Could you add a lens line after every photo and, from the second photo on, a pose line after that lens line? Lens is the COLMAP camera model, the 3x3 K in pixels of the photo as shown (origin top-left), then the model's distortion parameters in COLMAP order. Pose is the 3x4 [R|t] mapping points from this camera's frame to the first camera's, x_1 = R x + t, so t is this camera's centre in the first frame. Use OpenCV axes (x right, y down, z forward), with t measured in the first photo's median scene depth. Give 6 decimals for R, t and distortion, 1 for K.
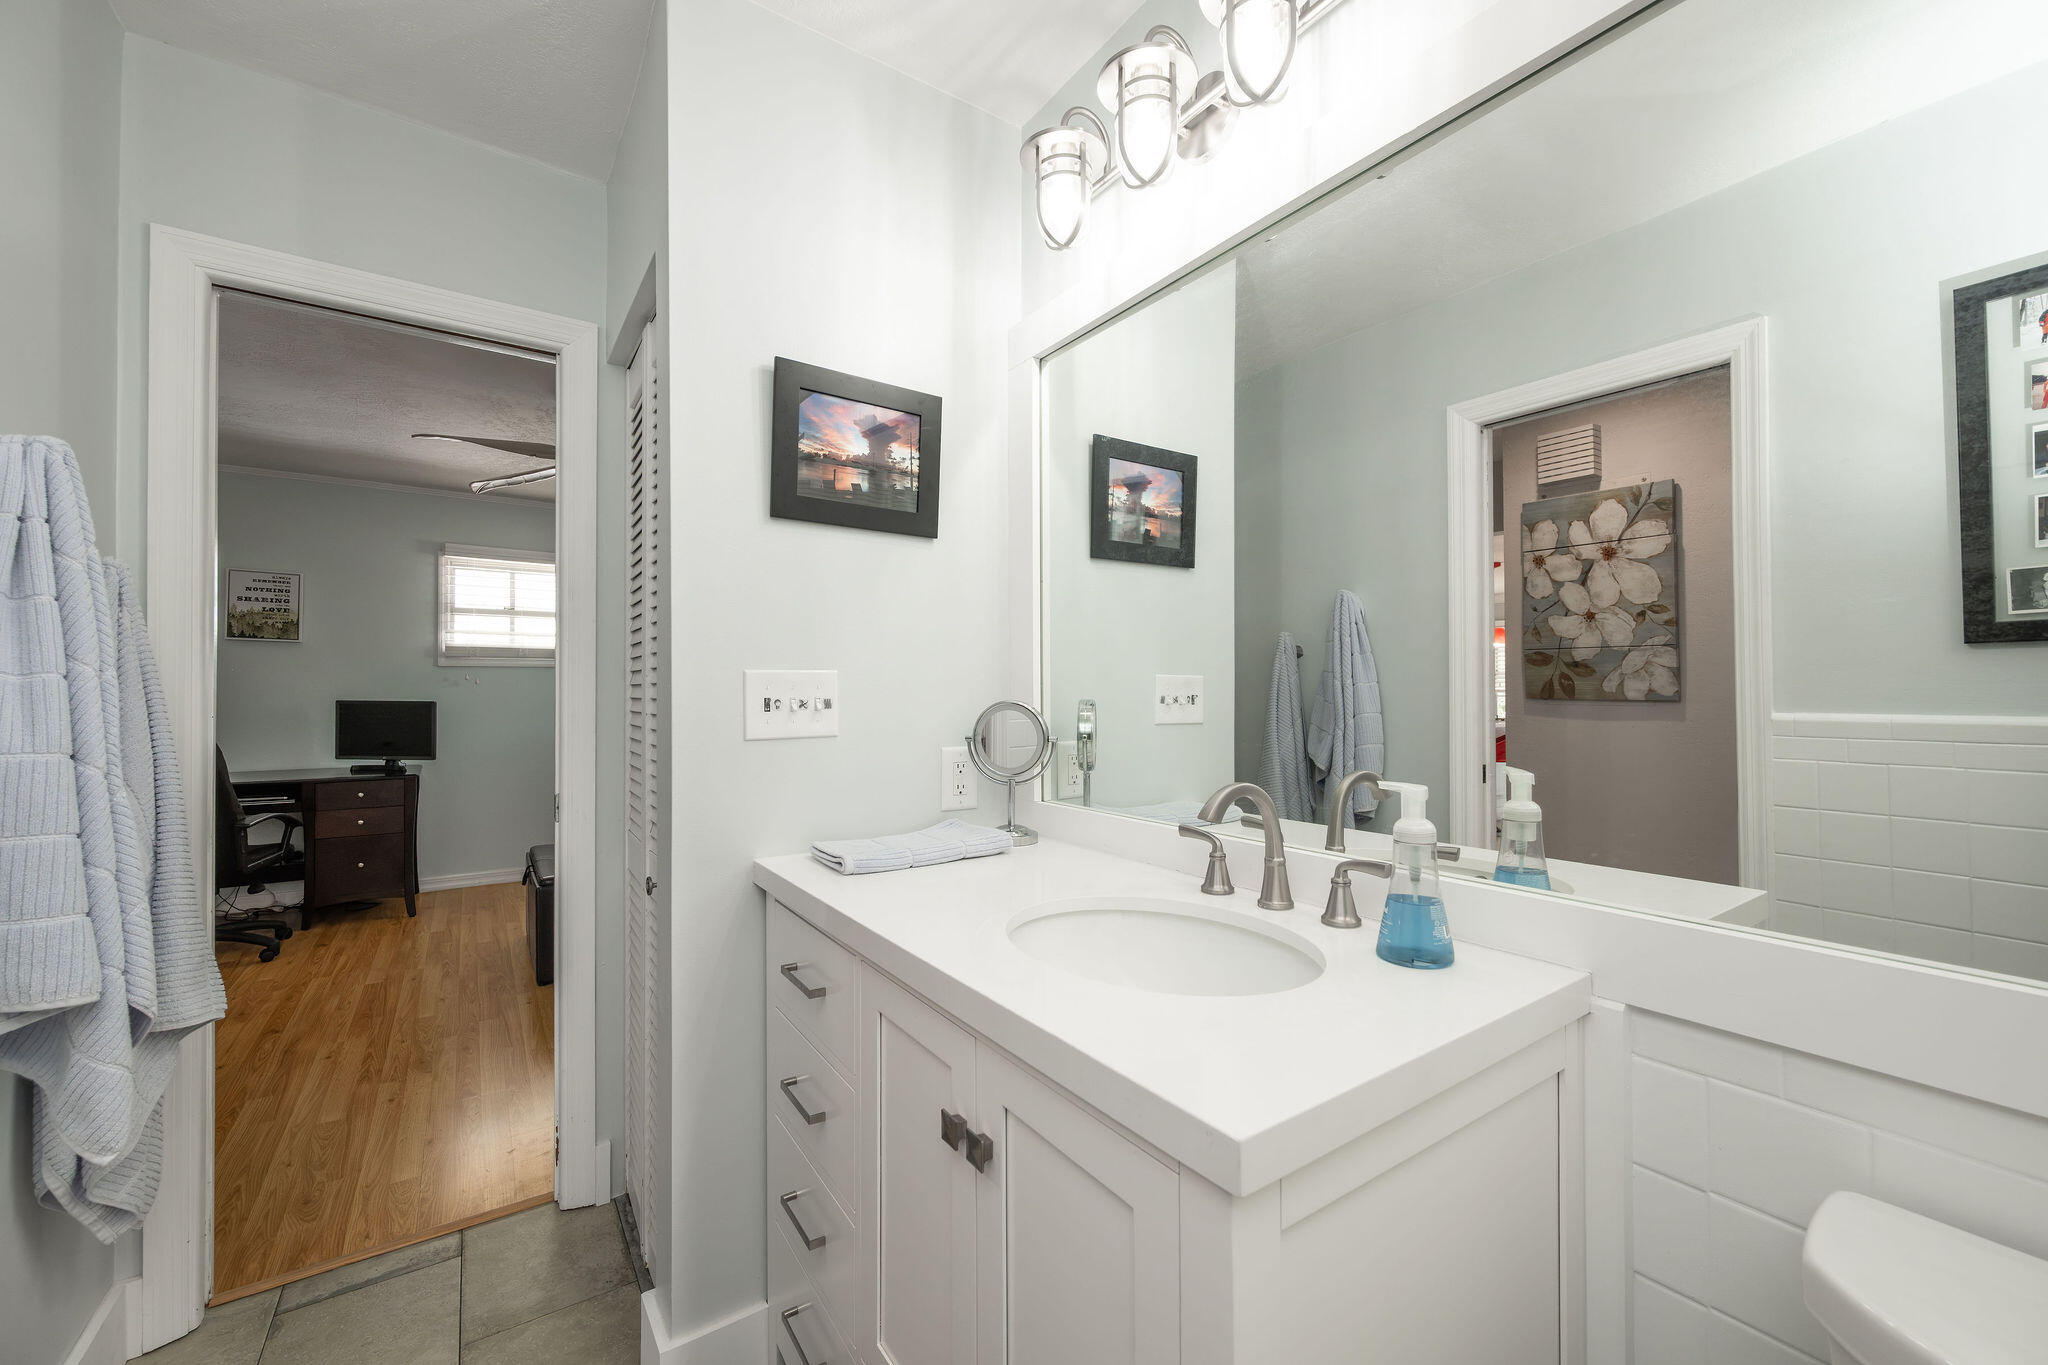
lens RADIAL K [[801.2, 0, 1023.2], [0, 801.2, 682.9], [0, 0, 1]] dist [-0.002923, -0.000294]
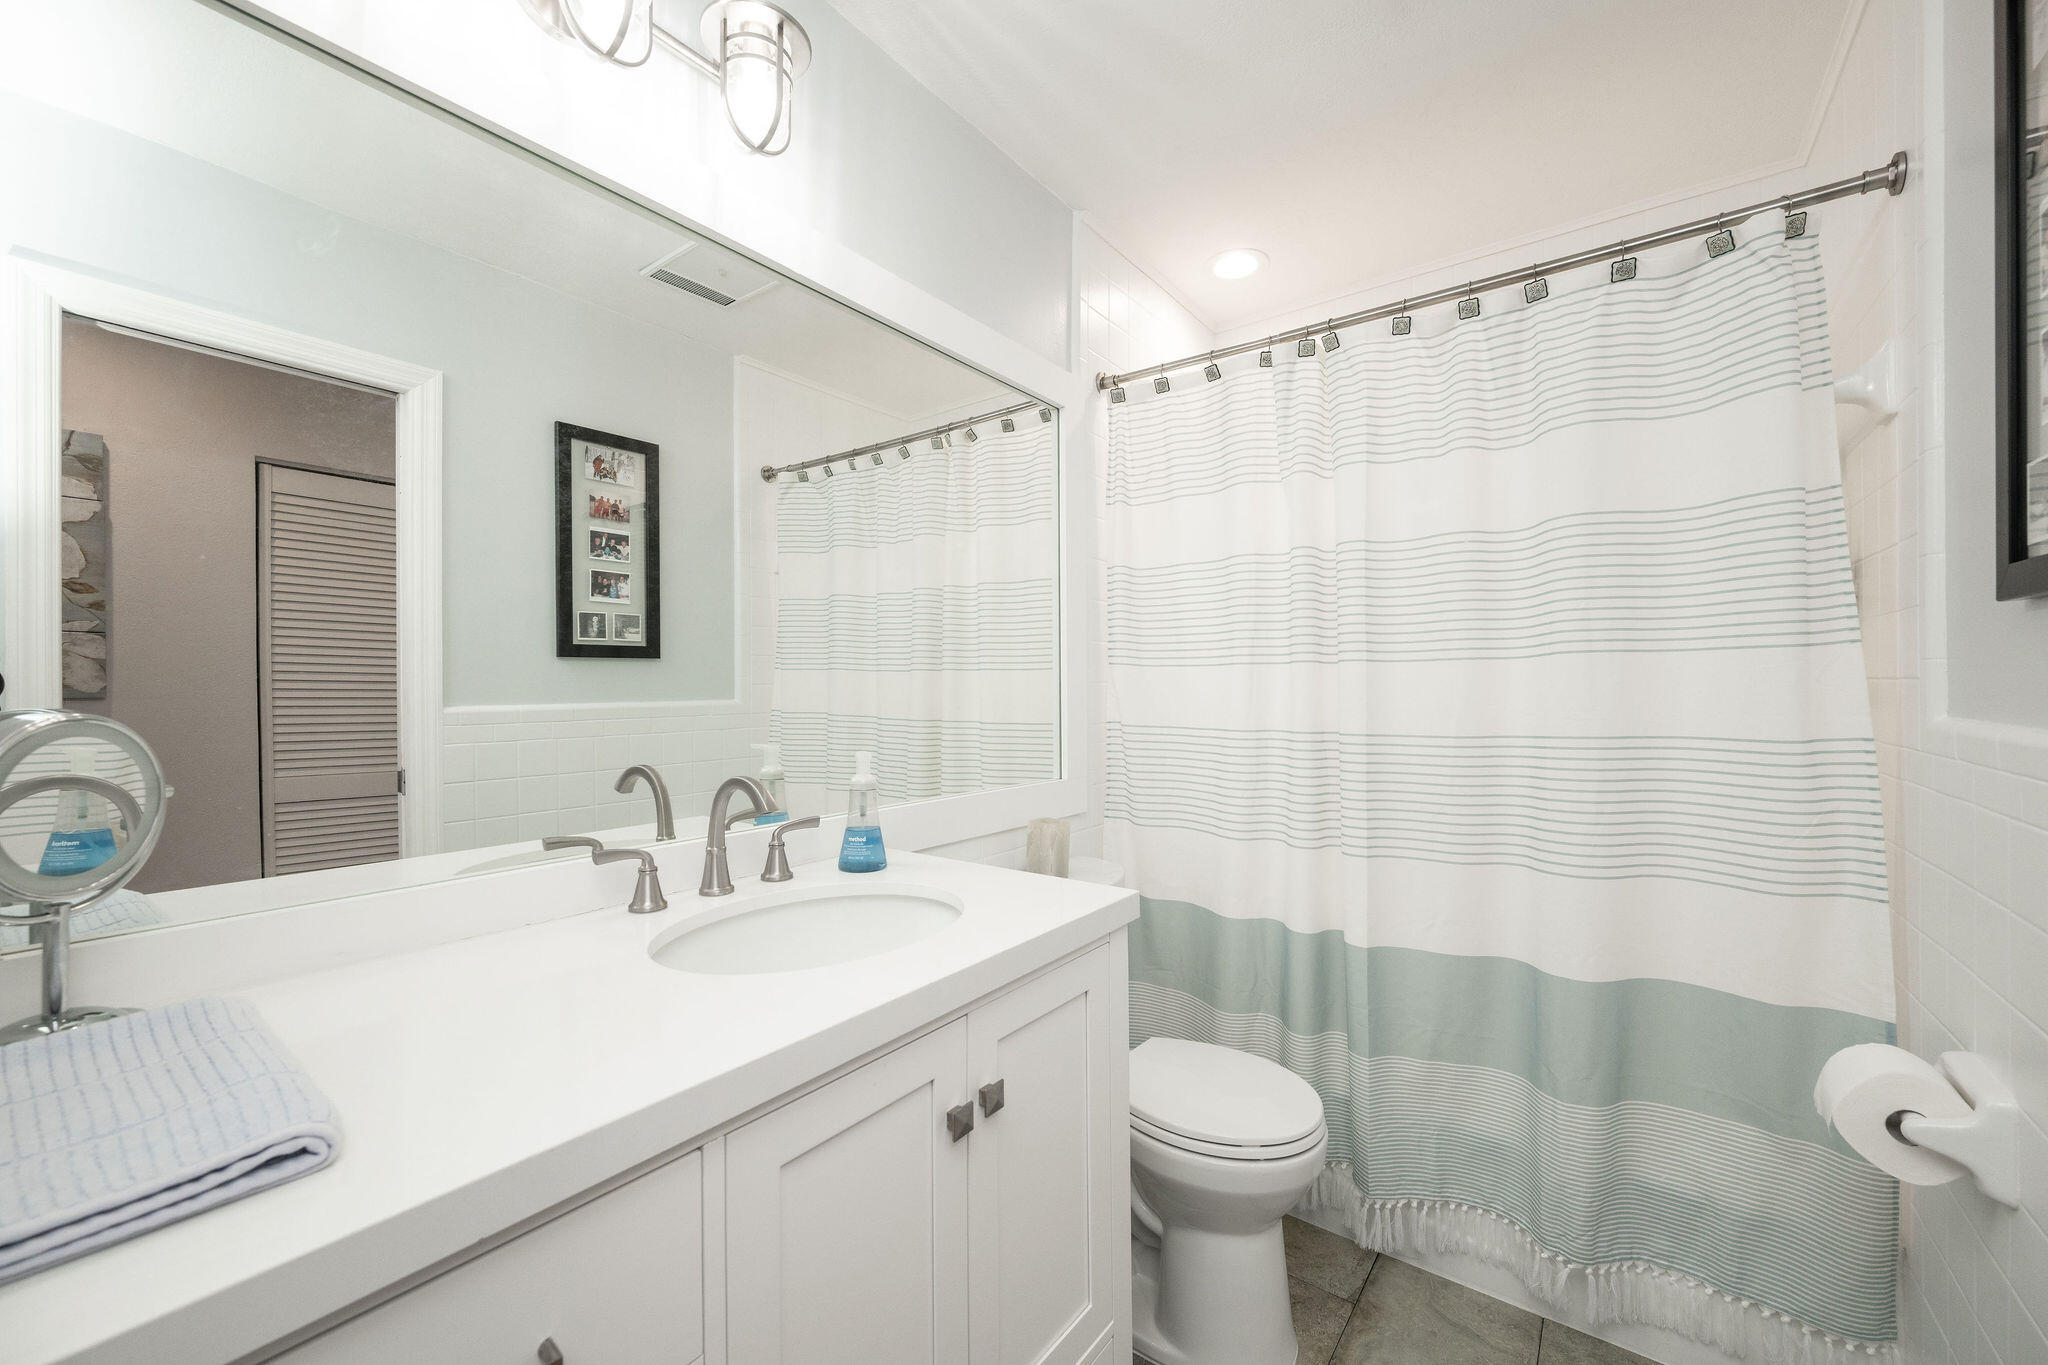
lens RADIAL K [[801.2, 0, 1025.3], [0, 801.2, 686.8], [0, 0, 1]] dist [-0.002923, -0.000294]
pose [[-0.310028, 0.000049, 0.950728, -0.565654], [-0.009897, 0.999946, -0.003279, 0.004505], [-0.950676, -0.010426, -0.310010, 0.651437]]
